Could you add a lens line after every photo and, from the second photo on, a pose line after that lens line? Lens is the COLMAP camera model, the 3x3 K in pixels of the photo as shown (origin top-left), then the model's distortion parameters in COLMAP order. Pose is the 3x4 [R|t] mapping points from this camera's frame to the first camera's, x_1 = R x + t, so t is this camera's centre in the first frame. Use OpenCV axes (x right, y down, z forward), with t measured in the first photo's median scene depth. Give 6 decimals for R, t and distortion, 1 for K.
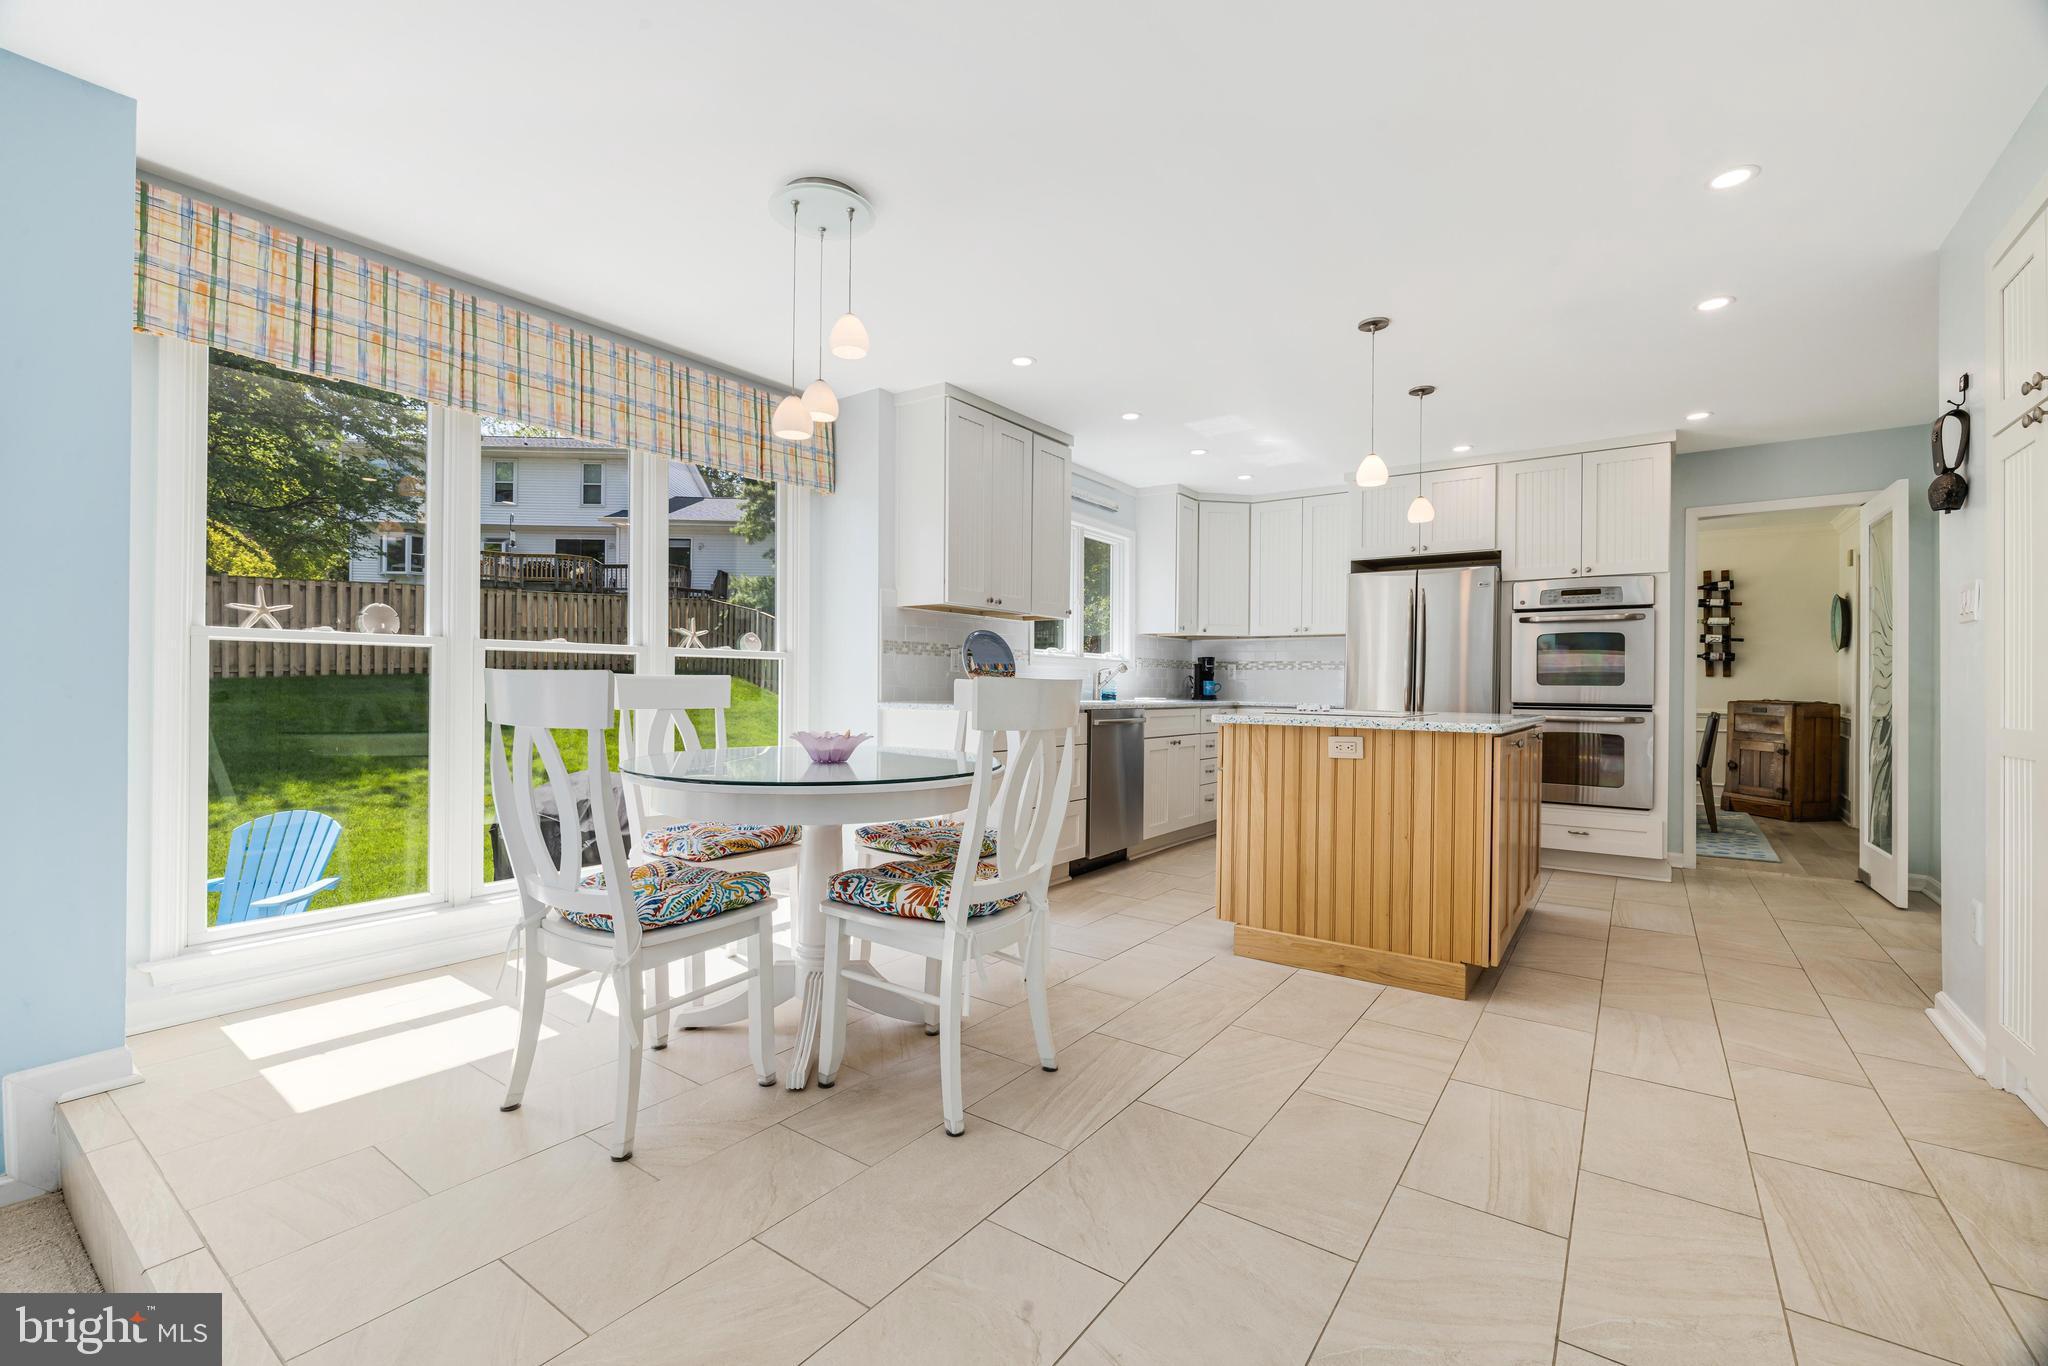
lens RADIAL K [[860.2, 0, 1024.6], [0, 860.2, 685.3], [0, 0, 1]] dist [-0.003709, 0.000368]
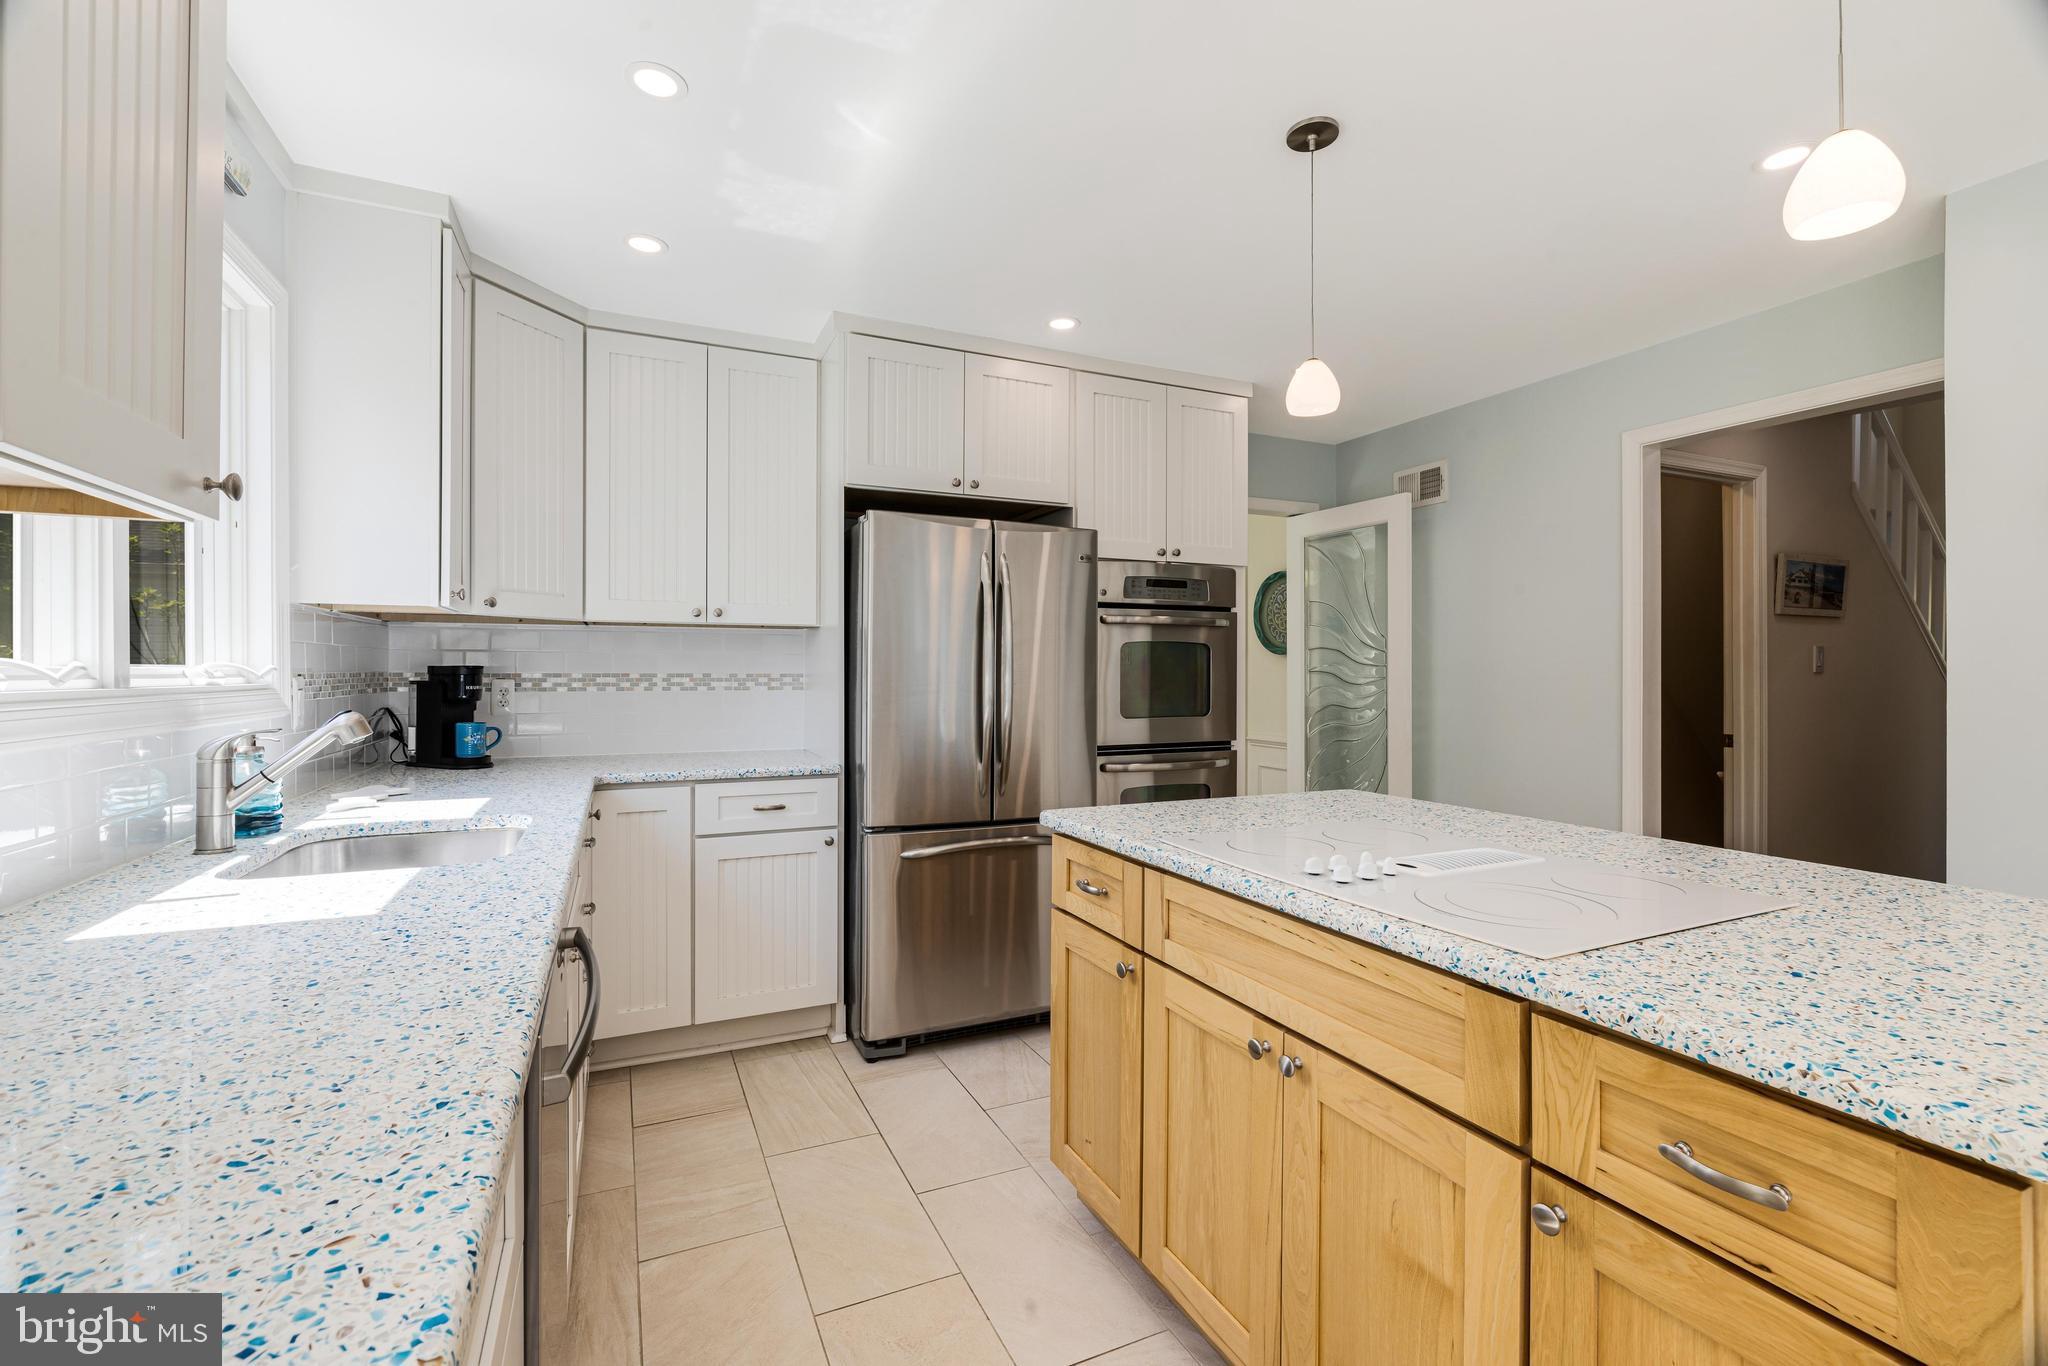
lens RADIAL K [[860.2, 0, 1005.2], [0, 860.2, 667.0], [0, 0, 1]] dist [-0.003709, 0.000368]
pose [[0.501054, -0.008472, 0.865375, -0.023309], [0.003639, 0.999964, 0.007683, -0.045342], [-0.865409, -0.000701, 0.501066, 0.745719]]
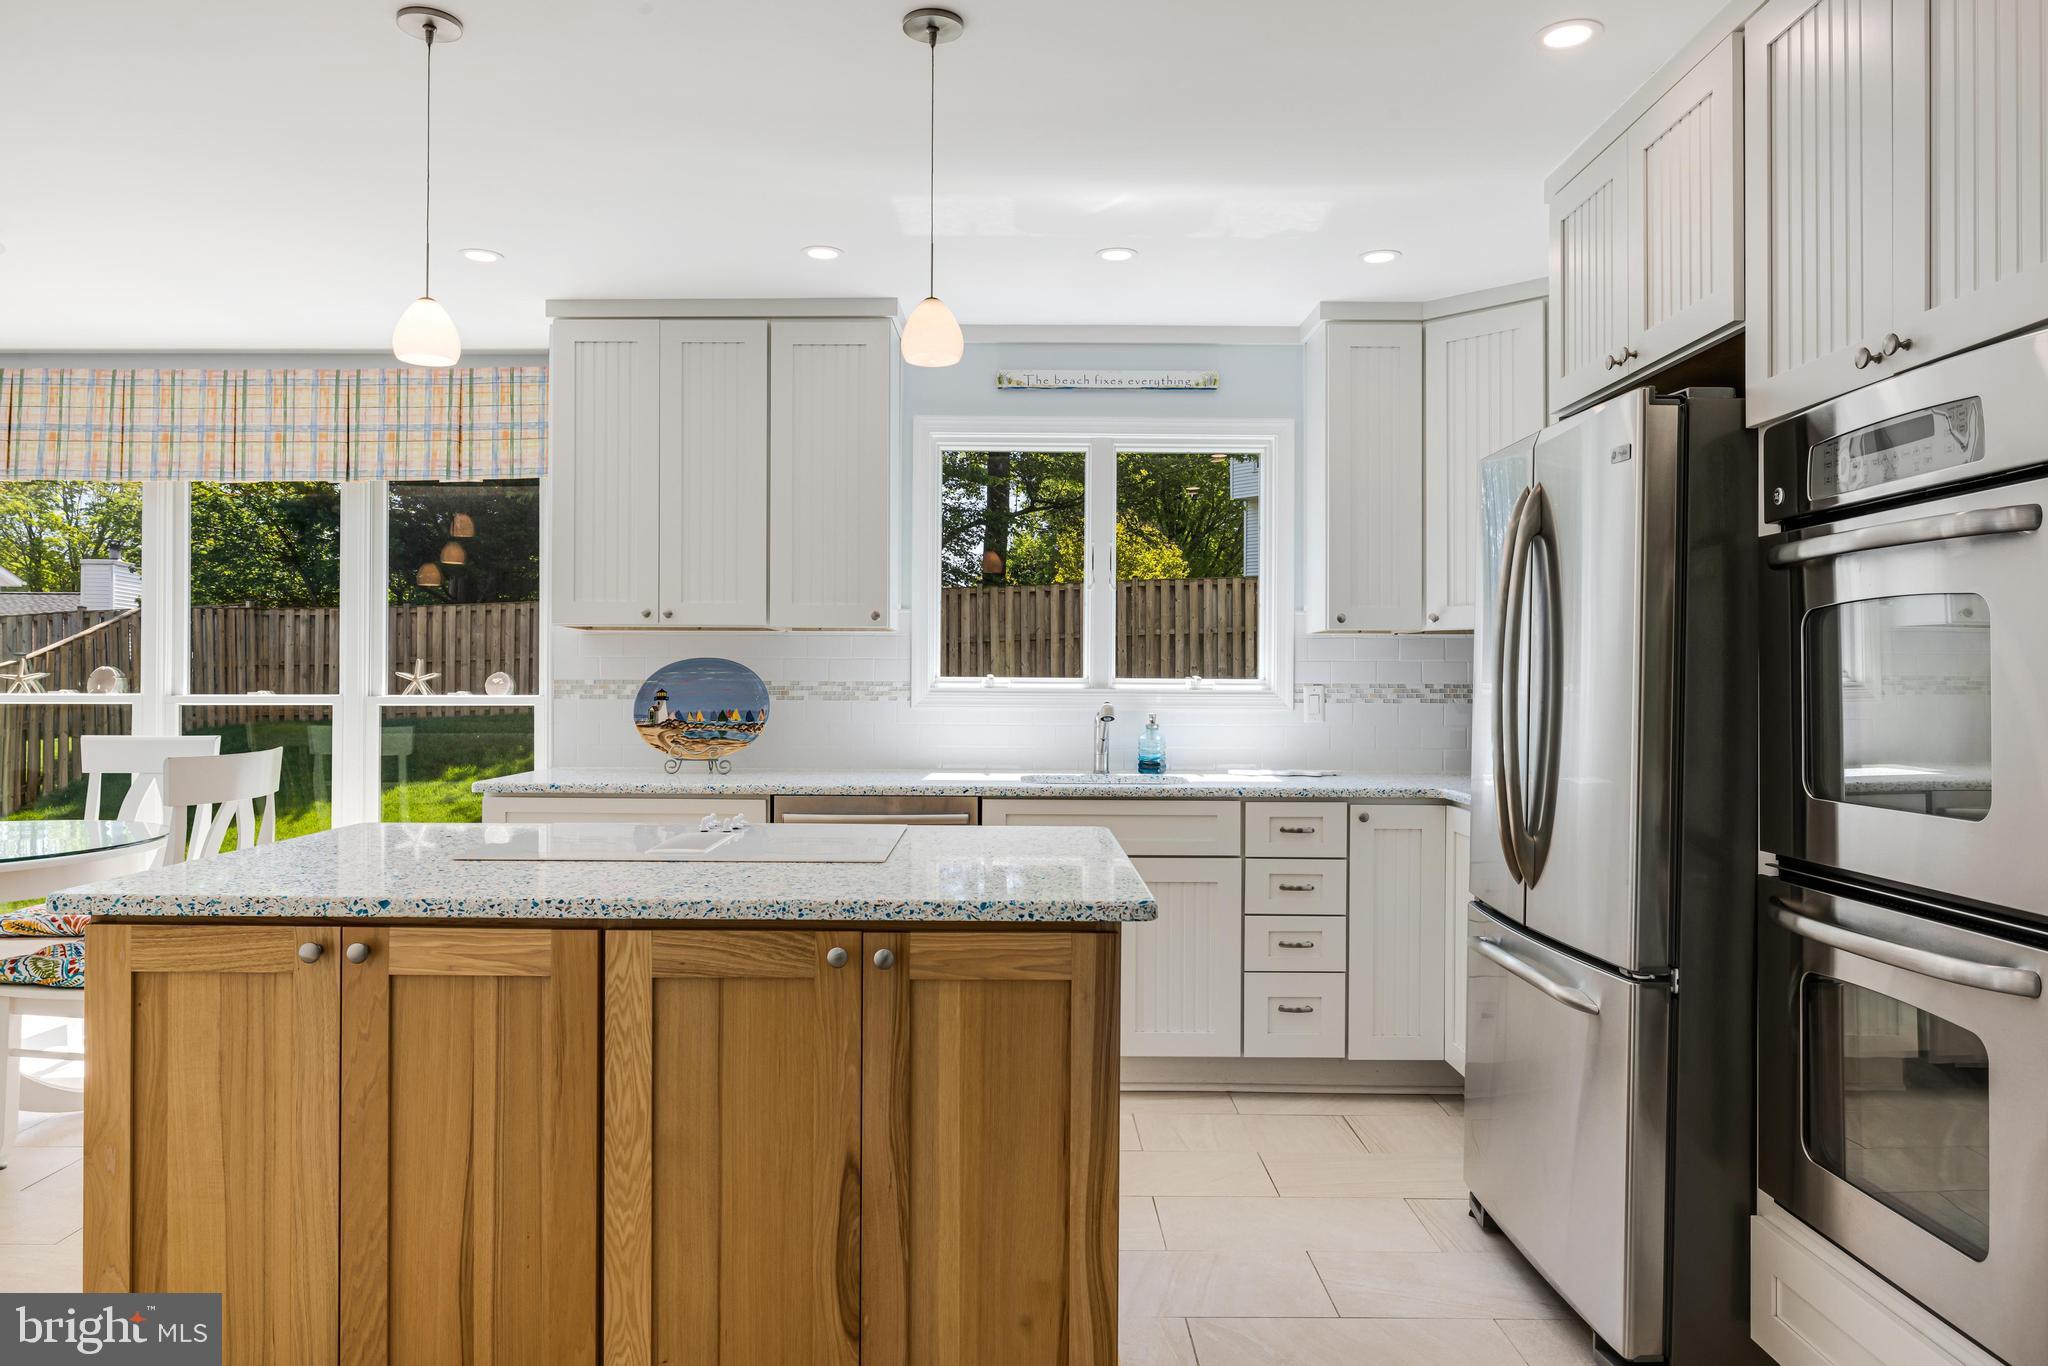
lens RADIAL K [[1365.2, 0, 1056.6], [0, 1365.2, 680.1], [0, 0, 1]] dist [-0.004476, 0.004057]
pose [[0.586517, -0.010645, -0.809867, 0.818328], [0.001558, 0.999927, -0.012015, -0.031669], [0.809936, 0.005785, 0.586490, 0.563640]]
